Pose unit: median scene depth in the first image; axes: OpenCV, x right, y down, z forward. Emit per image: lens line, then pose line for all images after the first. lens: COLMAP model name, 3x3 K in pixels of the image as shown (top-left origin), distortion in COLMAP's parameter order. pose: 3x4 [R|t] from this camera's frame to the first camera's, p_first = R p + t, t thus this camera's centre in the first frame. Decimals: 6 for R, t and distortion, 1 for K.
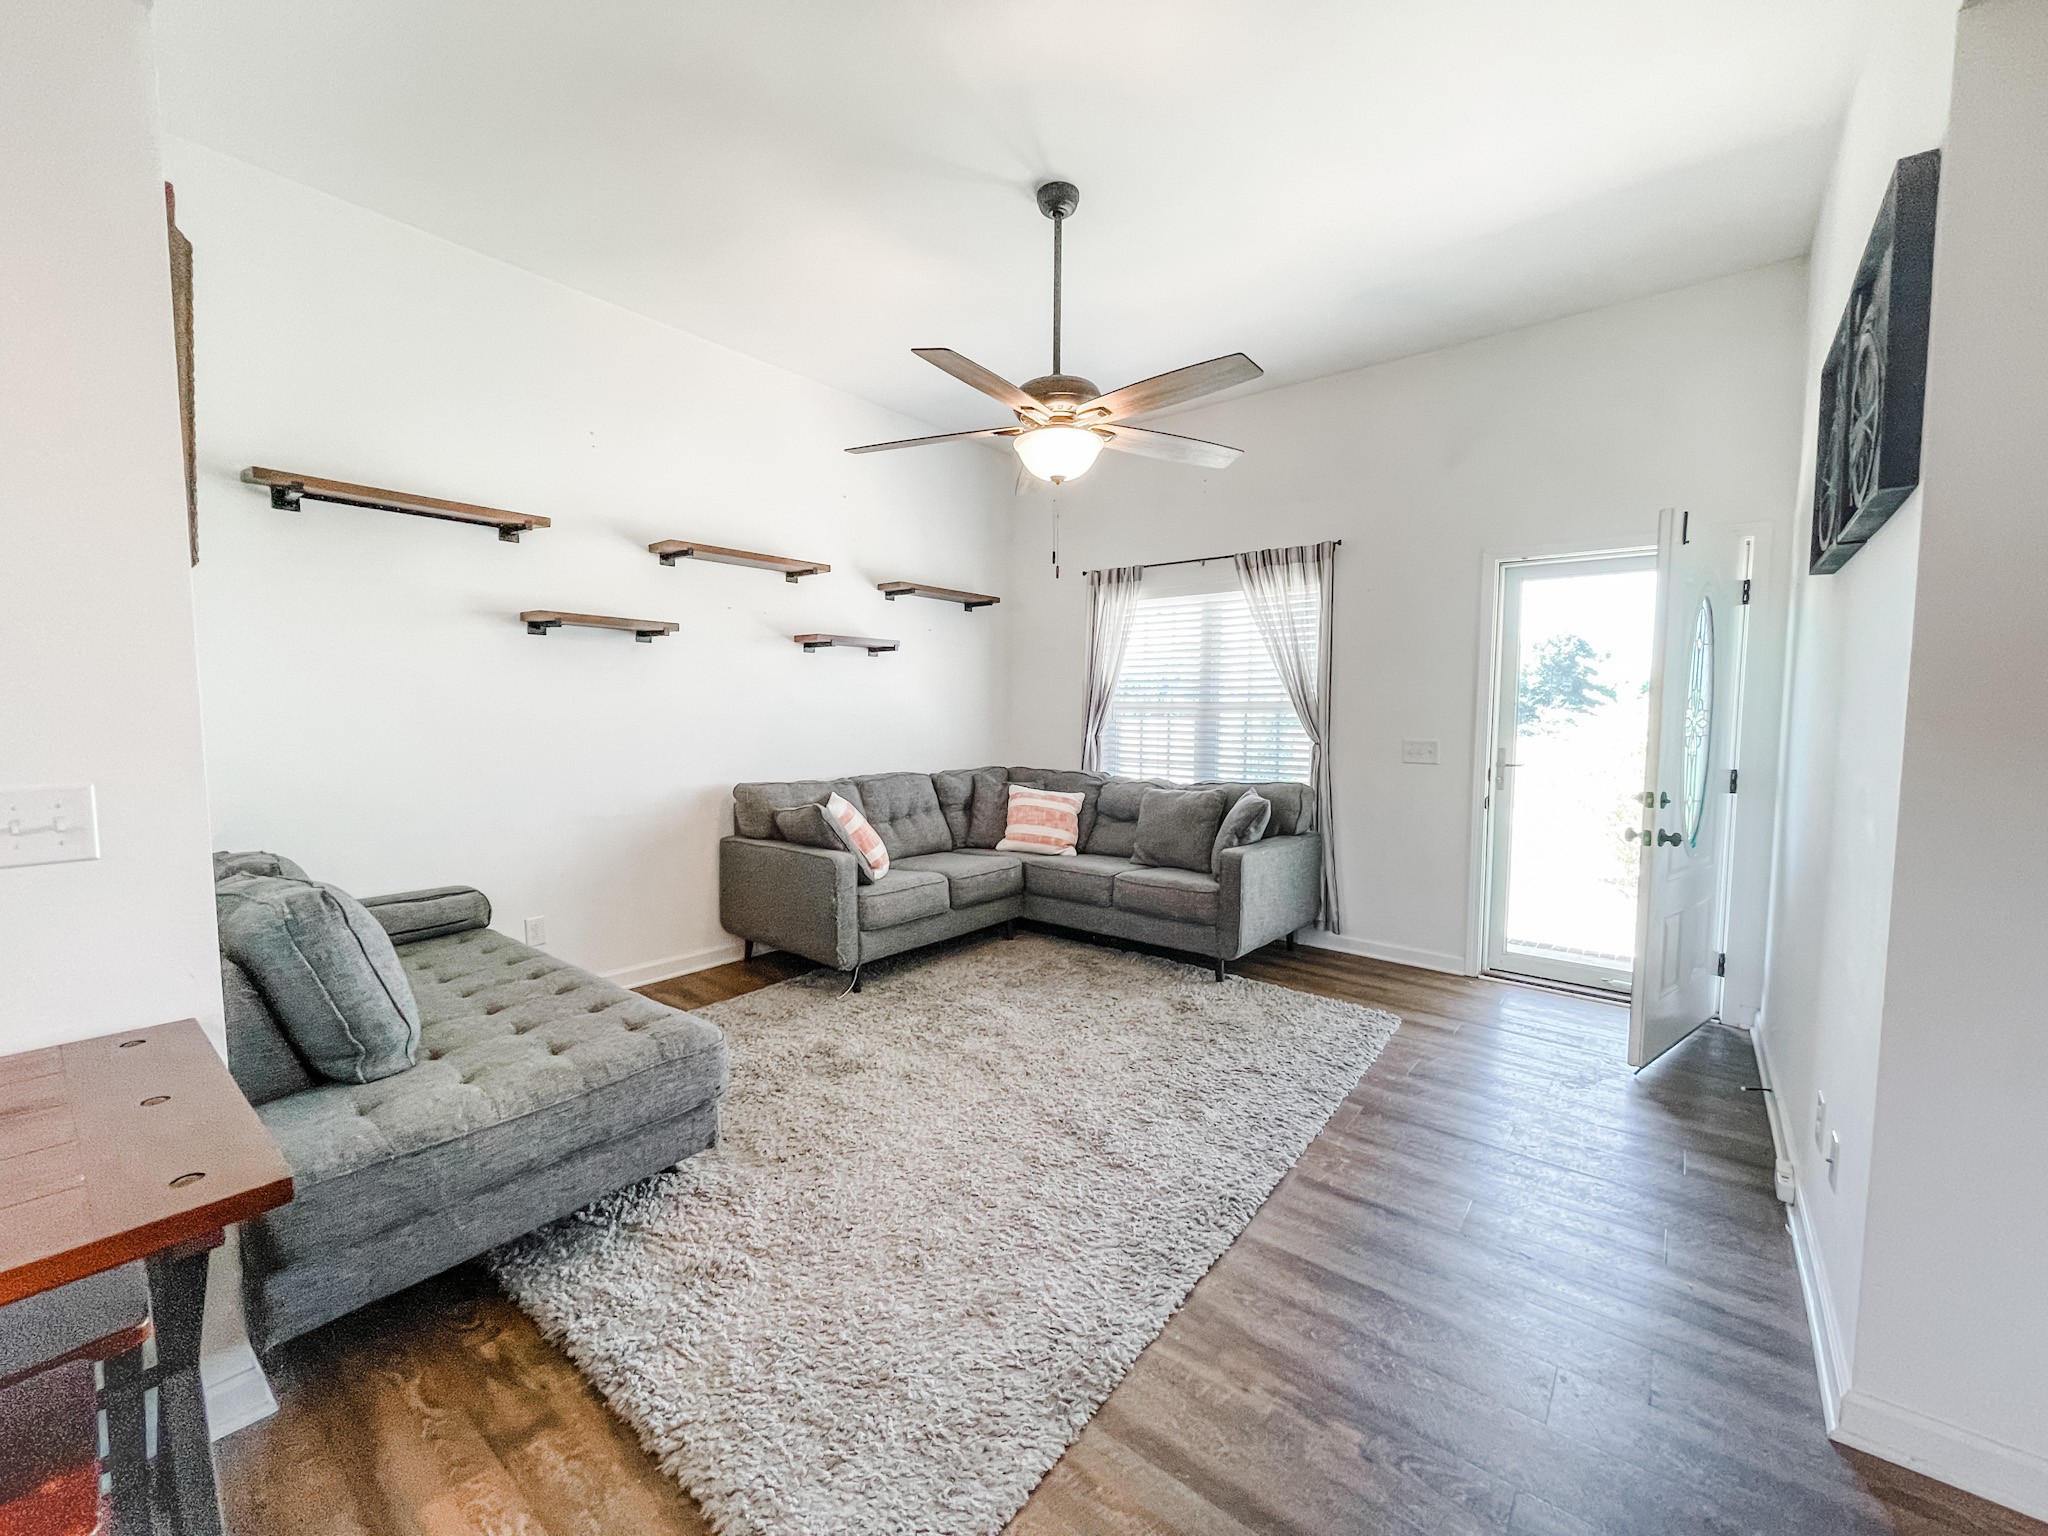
lens RADIAL K [[831.8, 0, 1014.5], [0, 831.8, 764.0], [0, 0, 1]] dist [0.000691, -0.000866]
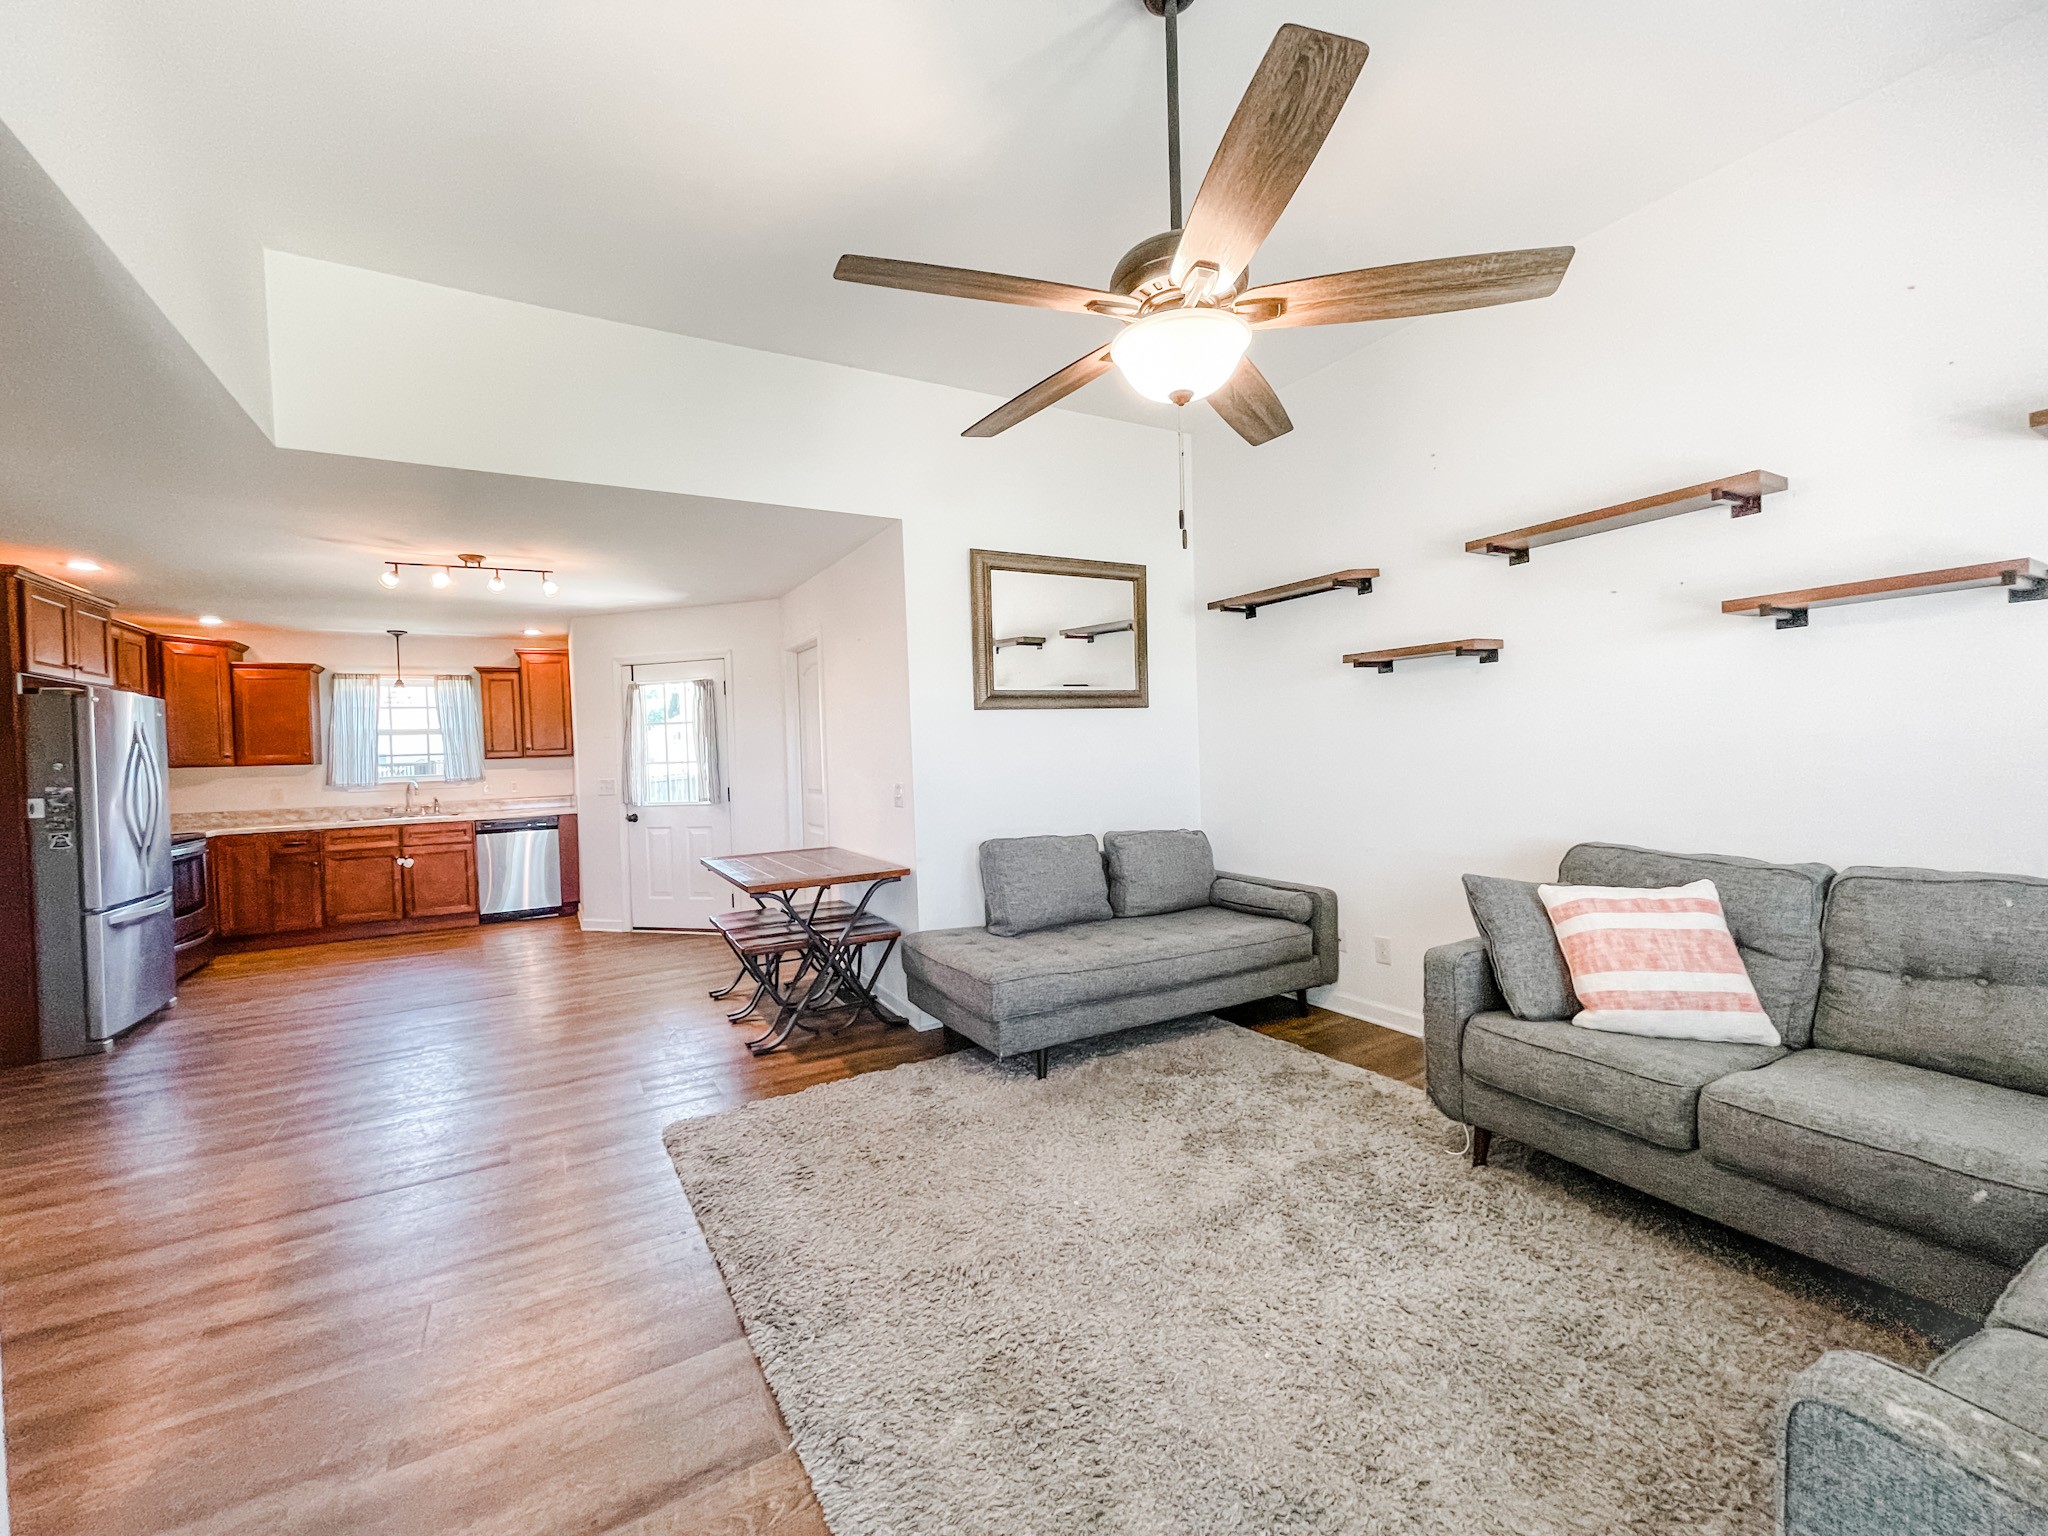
lens RADIAL K [[831.8, 0, 1015.6], [0, 831.8, 767.3], [0, 0, 1]] dist [0.000691, -0.000866]
pose [[-0.364497, 0.028841, -0.930758, 0.498967], [-0.028430, 0.998710, 0.042080, -0.055021], [0.930770, 0.041799, -0.363207, 0.793210]]
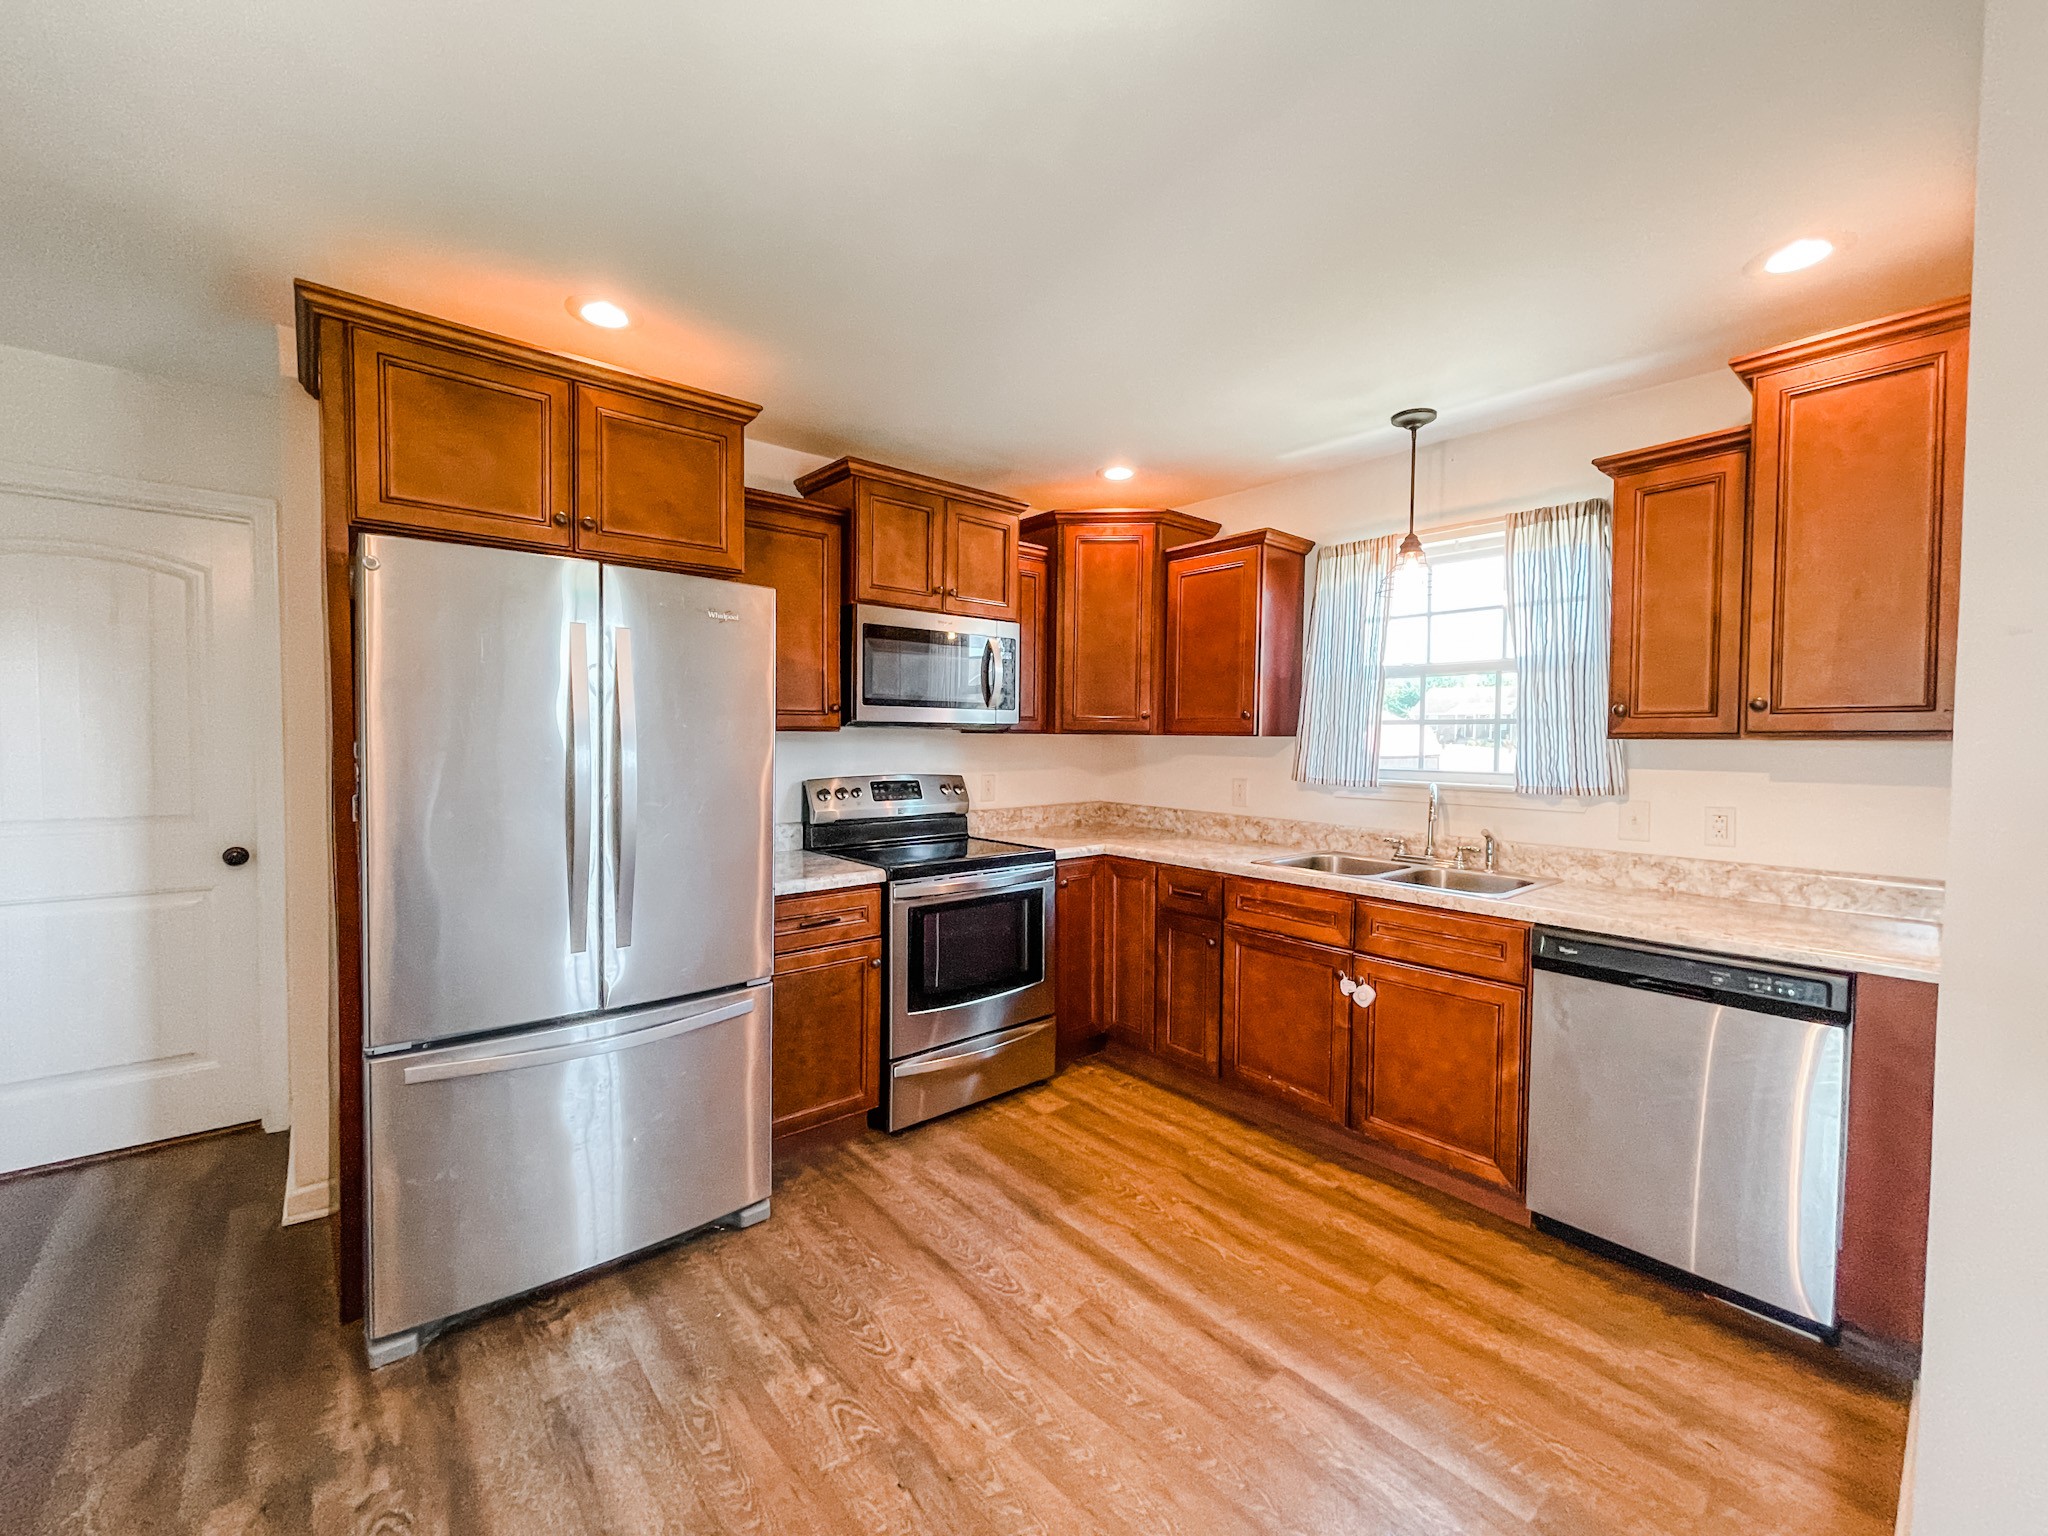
lens RADIAL K [[831.8, 0, 1013.5], [0, 831.8, 760.1], [0, 0, 1]] dist [0.000691, -0.000866]
pose [[-0.981797, -0.021751, 0.188681, -0.389808], [-0.004587, 0.995847, 0.090927, -0.004175], [-0.189876, 0.088407, -0.977820, -0.193885]]
